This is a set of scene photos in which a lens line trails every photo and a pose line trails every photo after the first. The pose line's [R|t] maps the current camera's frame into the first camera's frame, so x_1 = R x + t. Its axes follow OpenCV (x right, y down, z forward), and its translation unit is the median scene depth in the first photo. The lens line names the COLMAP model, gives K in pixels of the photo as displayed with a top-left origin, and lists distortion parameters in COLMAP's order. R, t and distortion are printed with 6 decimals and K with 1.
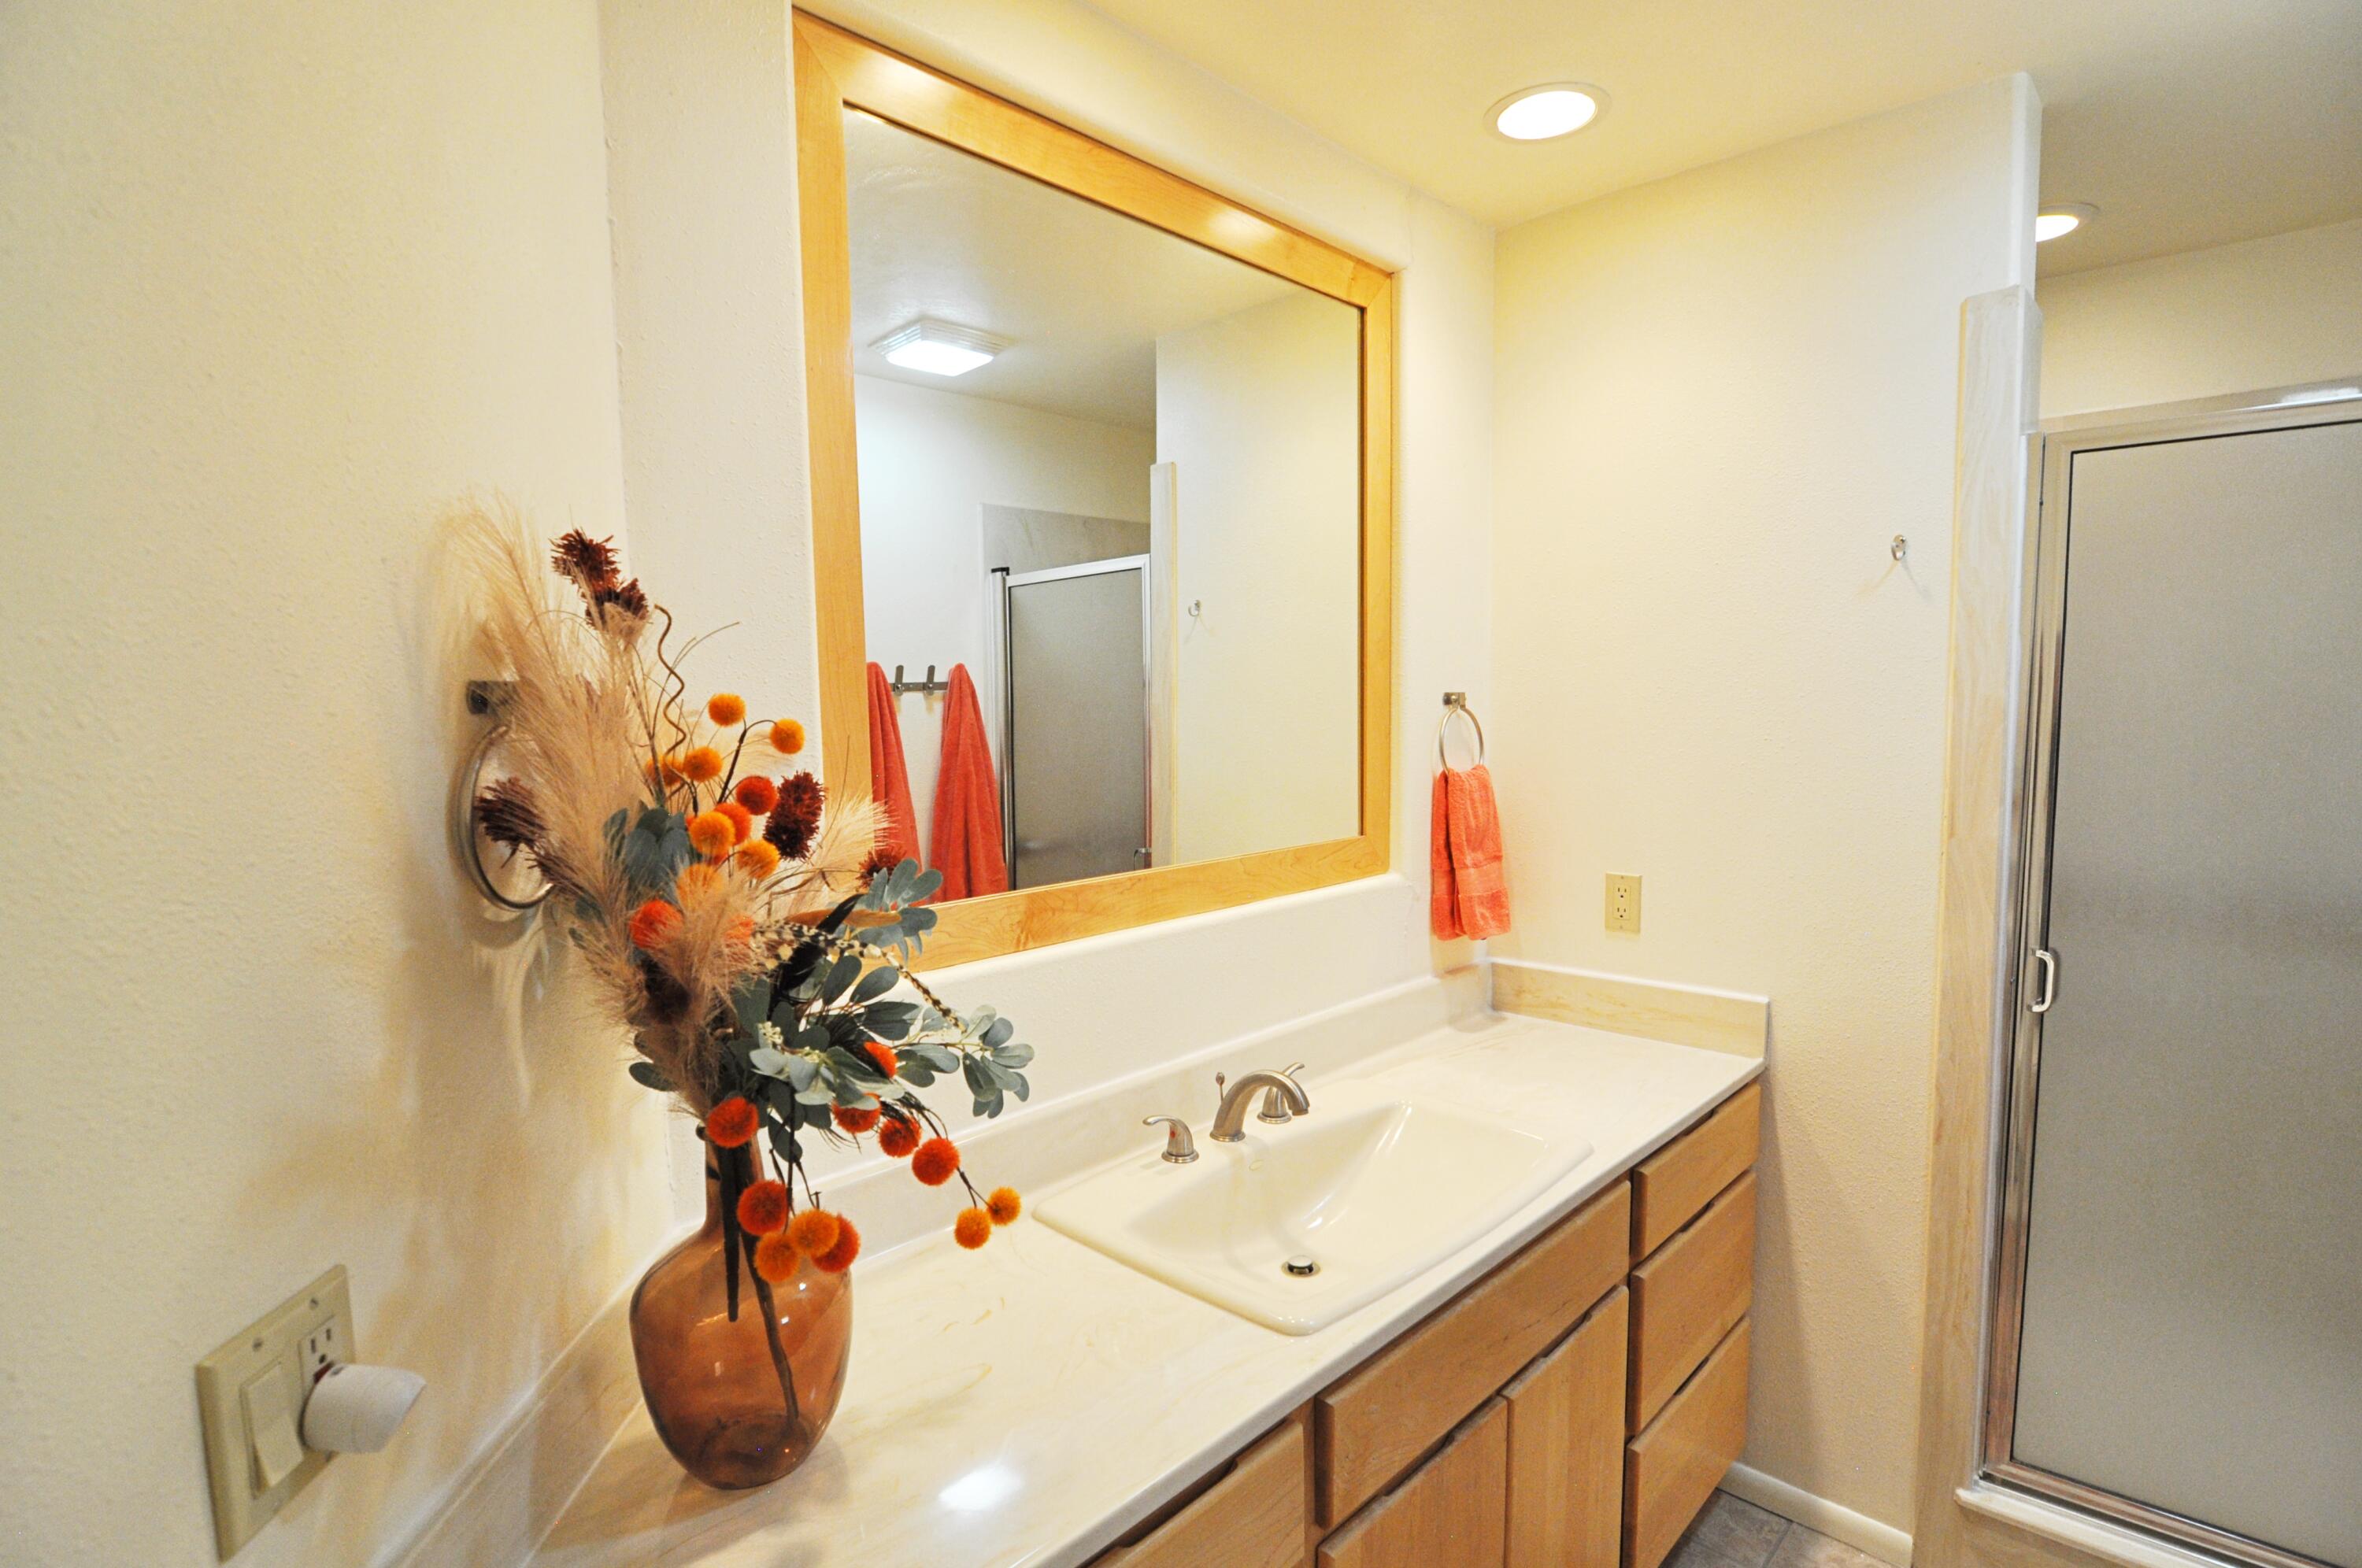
lens RADIAL K [[1159.5, 0, 1185.2], [0, 1159.5, 811.2], [0, 0, 1]] dist [-0.005889, -0.009279]
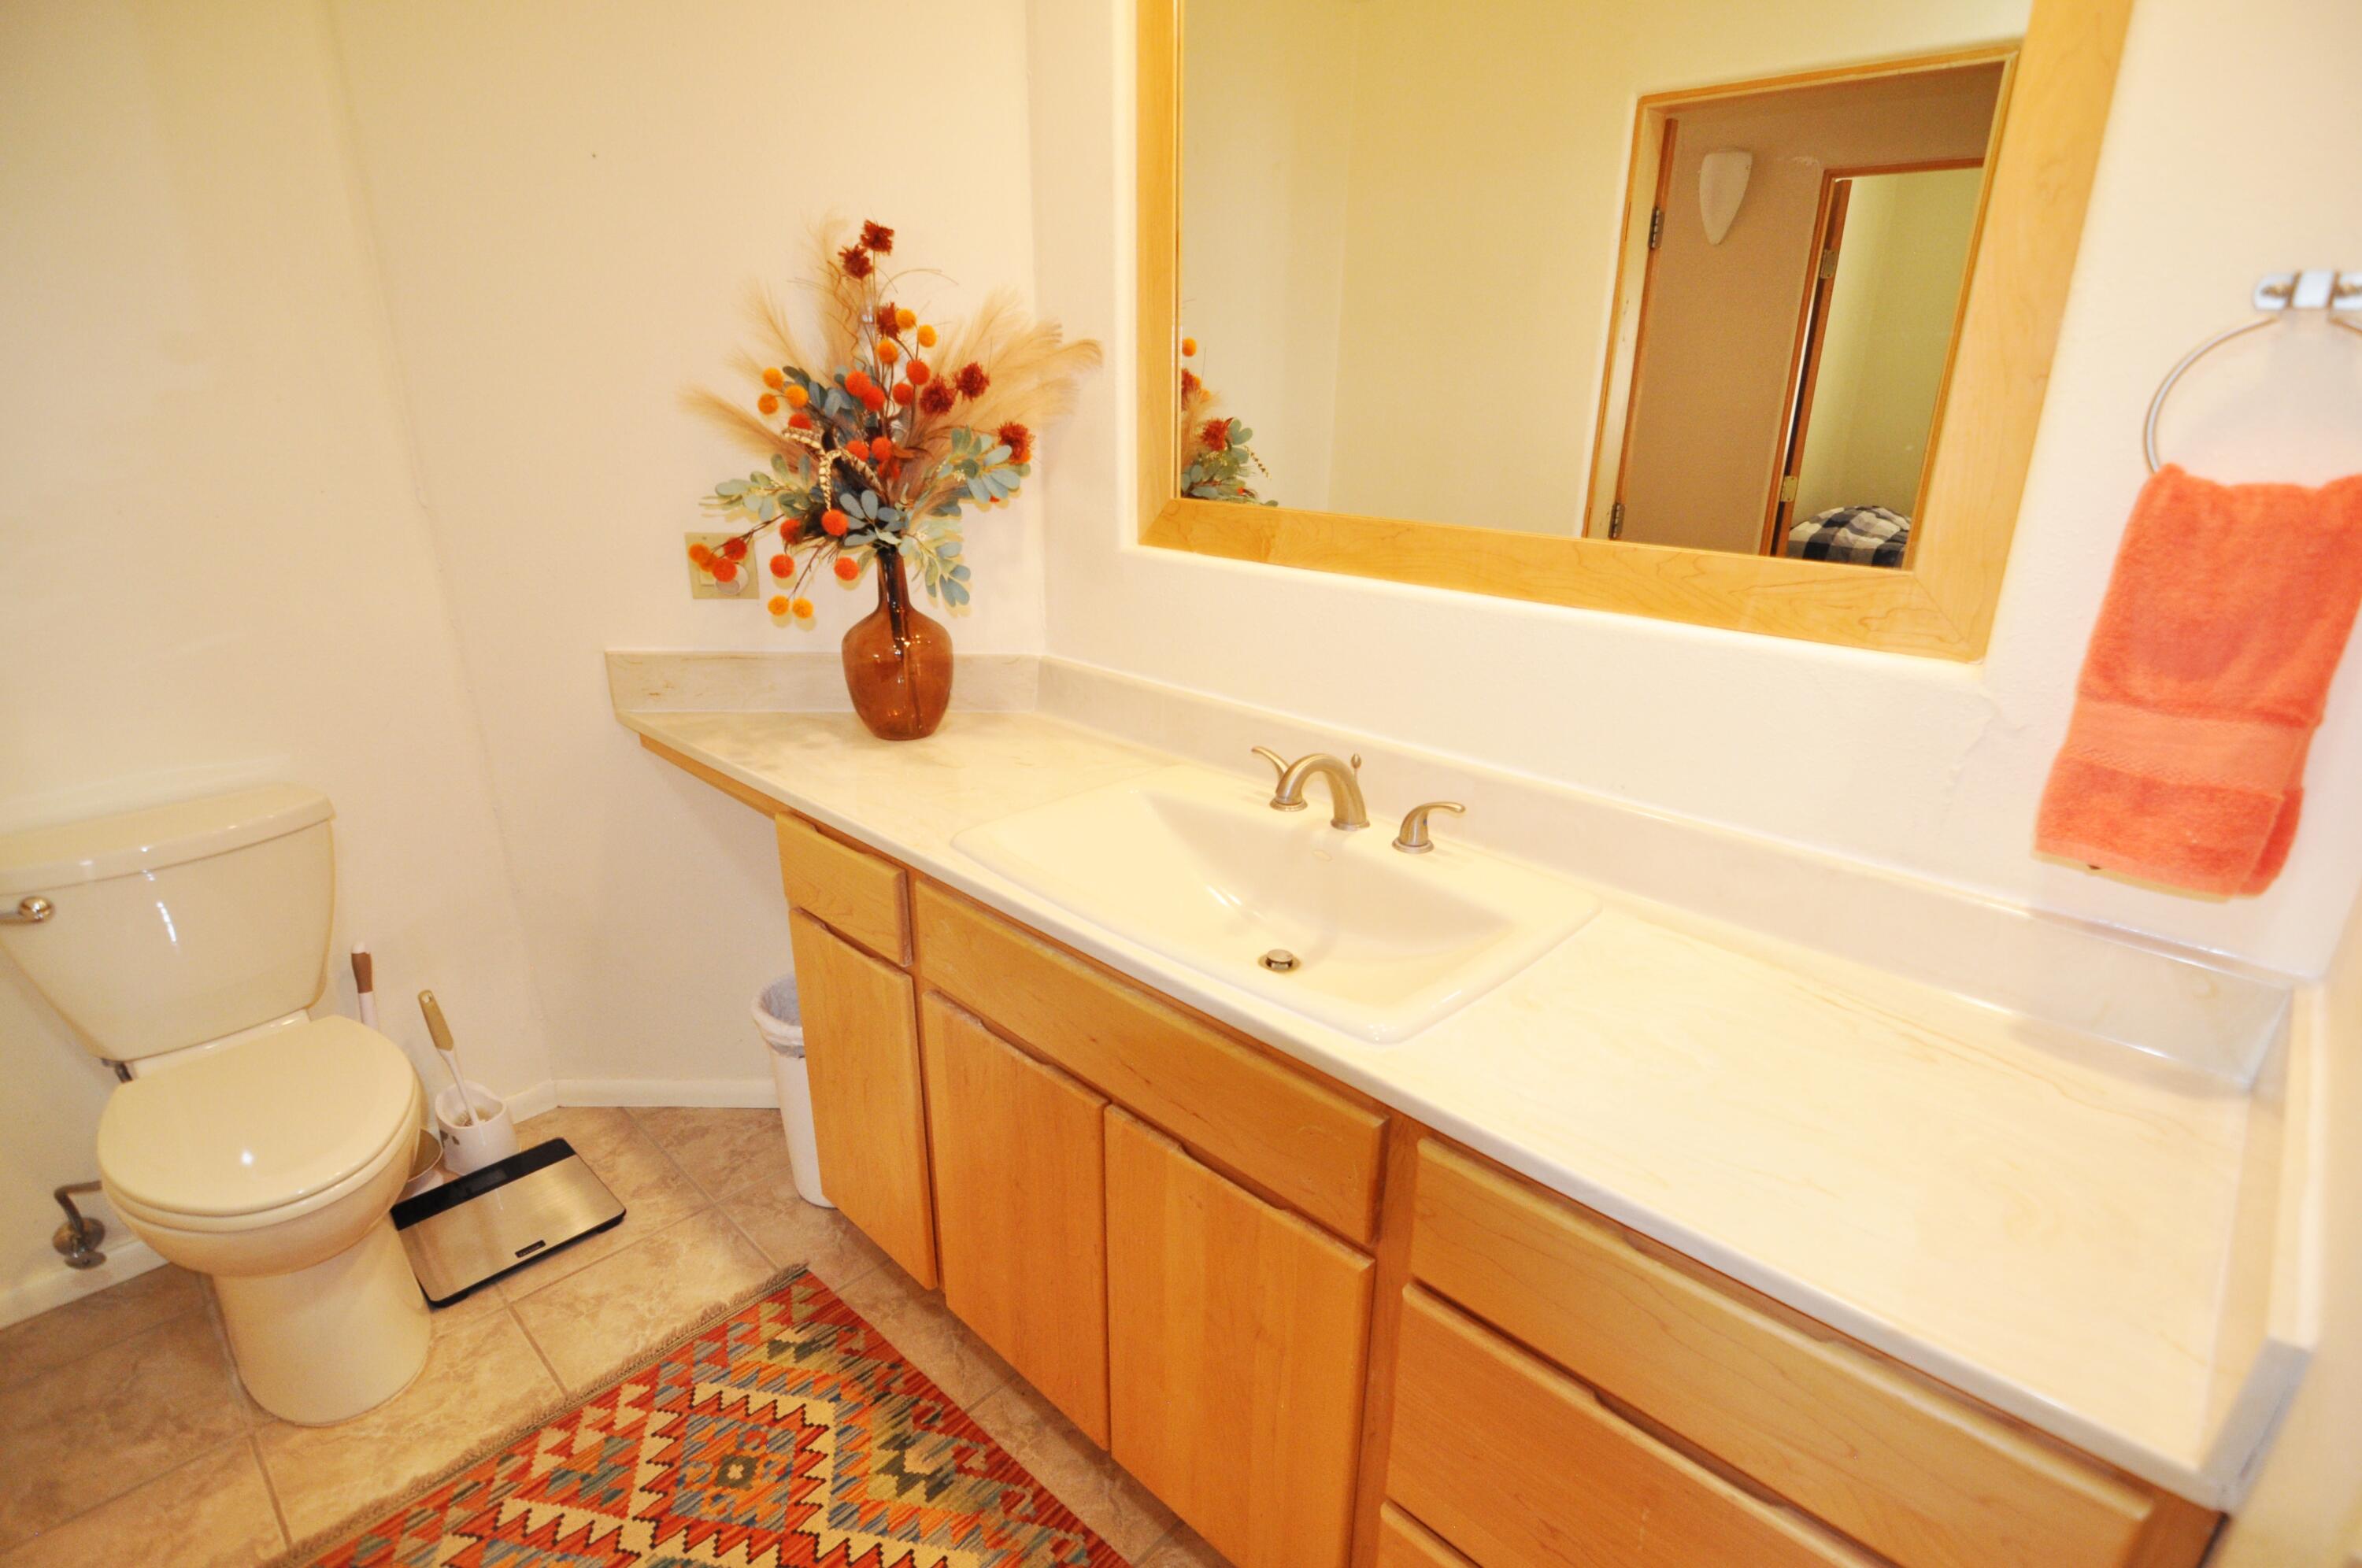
lens RADIAL K [[1148.0, 0, 1190.2], [0, 1148.0, 827.0], [0, 0, 1]] dist [-0.011230, -0.007224]
pose [[0.002723, 0.379158, -0.925328, 0.706433], [-0.104744, 0.920349, 0.376810, -0.036309], [0.994496, 0.095896, 0.042221, 0.676888]]
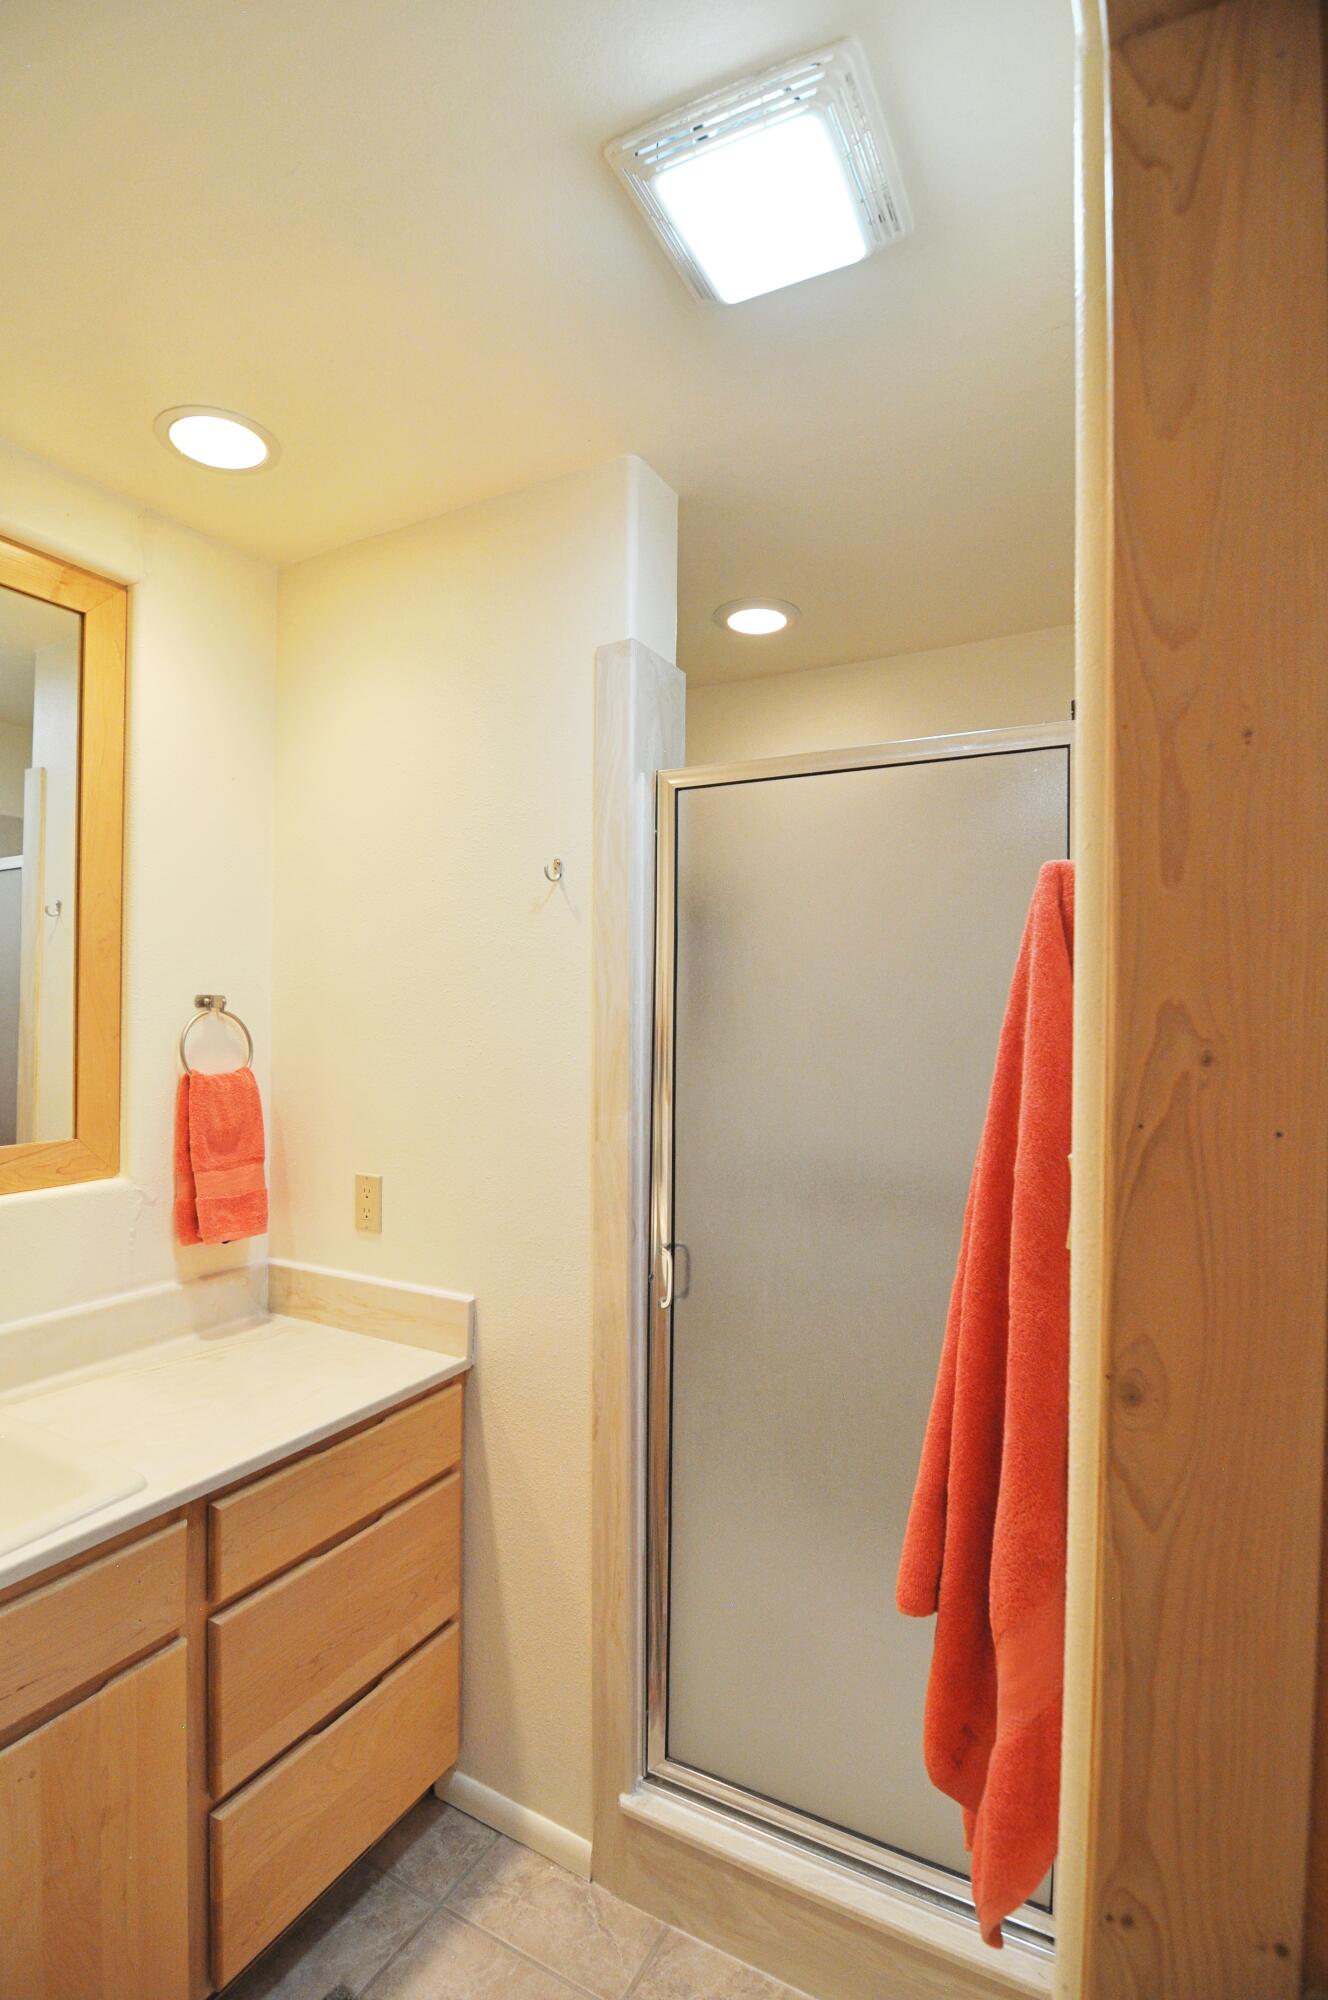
lens RADIAL K [[972.1, 0, 645.0], [0, 972.1, 1003.9], [0, 0, 1]] dist [-0.011230, -0.007224]
pose [[0.973597, 0.023481, 0.227063, 0.443825], [-0.000990, 0.995121, -0.098661, -0.012630], [-0.228272, 0.095831, 0.968870, 0.102343]]
